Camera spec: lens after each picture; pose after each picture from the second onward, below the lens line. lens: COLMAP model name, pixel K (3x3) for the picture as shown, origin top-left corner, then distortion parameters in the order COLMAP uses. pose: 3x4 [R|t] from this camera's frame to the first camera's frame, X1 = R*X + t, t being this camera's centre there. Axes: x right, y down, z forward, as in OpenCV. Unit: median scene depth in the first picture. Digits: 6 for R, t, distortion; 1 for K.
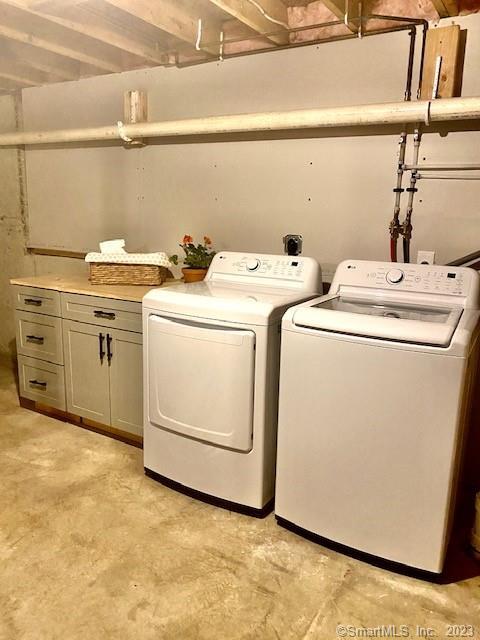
lens RADIAL K [[487.4, 0, 240.0], [0, 487.4, 319.8], [0, 0, 1]] dist [0.000827, 0.000144]
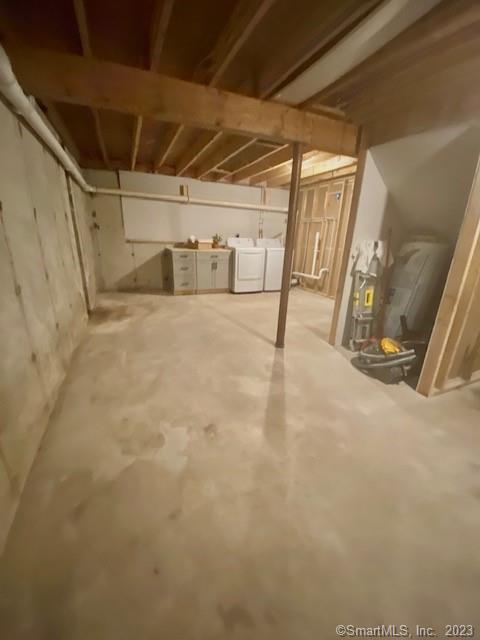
lens RADIAL K [[257.6, 0, 240.0], [0, 257.6, 320.0], [0, 0, 1]] dist [0.001398, -0.012596]
pose [[0.561881, -0.278353, 0.778979, -1.777881], [0.145702, 0.960265, 0.238036, 0.012368], [-0.814285, -0.020249, 0.580112, -0.286919]]
